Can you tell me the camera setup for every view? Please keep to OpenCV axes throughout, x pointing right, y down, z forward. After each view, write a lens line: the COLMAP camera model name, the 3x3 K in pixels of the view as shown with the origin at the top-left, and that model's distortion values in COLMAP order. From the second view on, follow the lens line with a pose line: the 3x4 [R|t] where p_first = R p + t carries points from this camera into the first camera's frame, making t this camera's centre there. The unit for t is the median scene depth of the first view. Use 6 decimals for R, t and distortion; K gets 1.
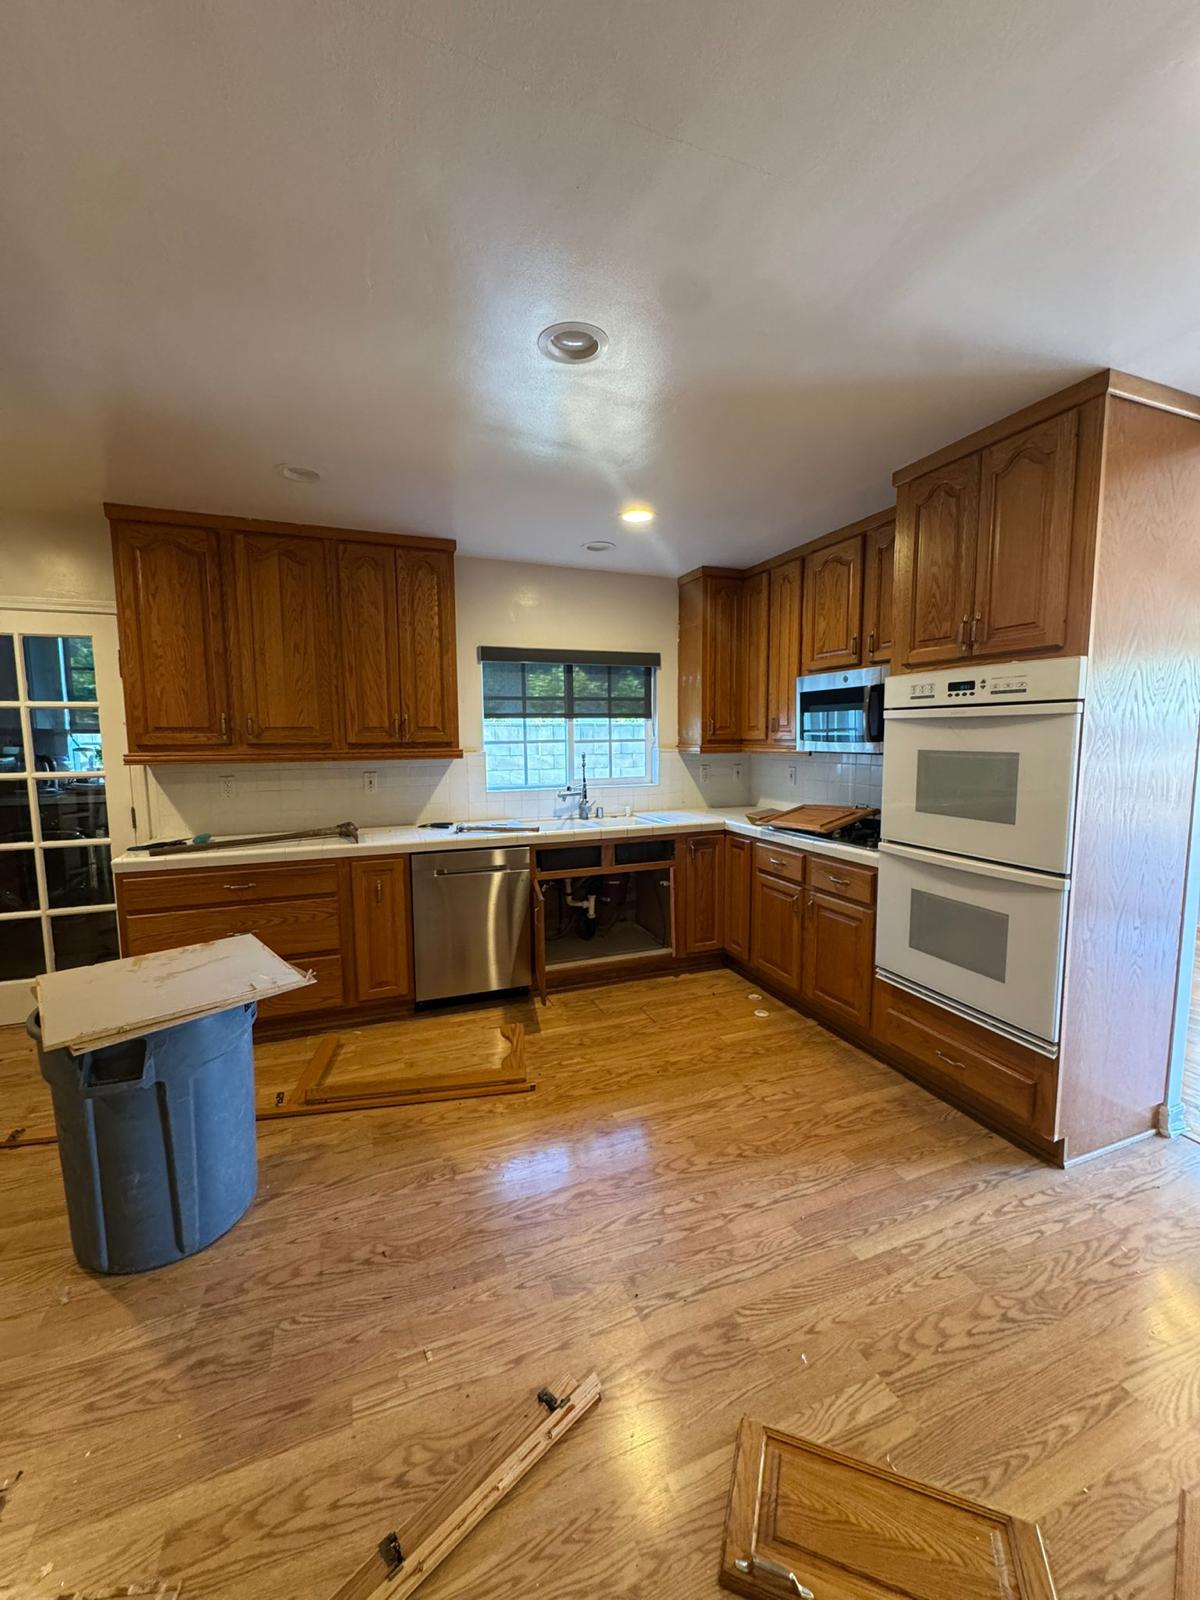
lens RADIAL K [[643.9, 0, 599.4], [0, 643.9, 795.1], [0, 0, 1]] dist [0.002278, 0.000090]
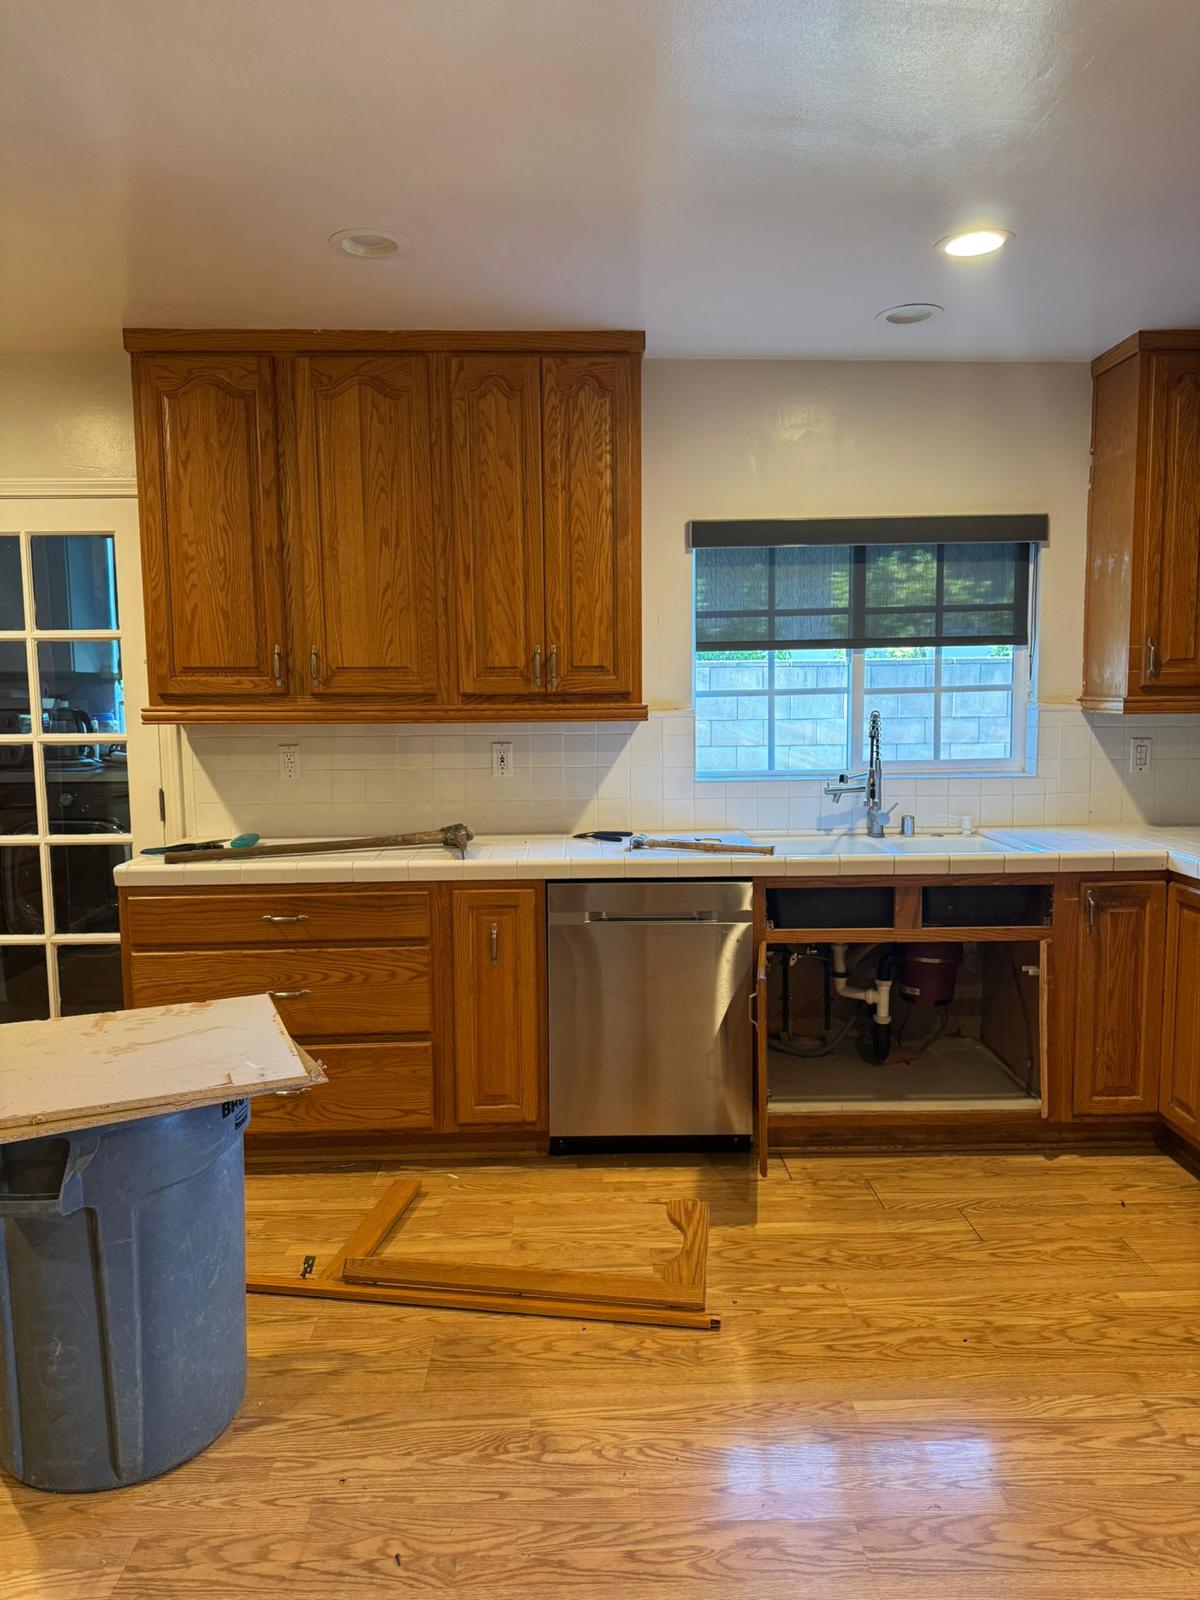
lens RADIAL K [[1143.7, 0, 592.6], [0, 1143.7, 795.5], [0, 0, 1]] dist [0.044611, -0.043008]
pose [[0.941106, 0.030291, -0.336753, 0.110487], [-0.029128, 0.999539, 0.008507, 0.003269], [0.336856, 0.001803, 0.941555, 0.047541]]
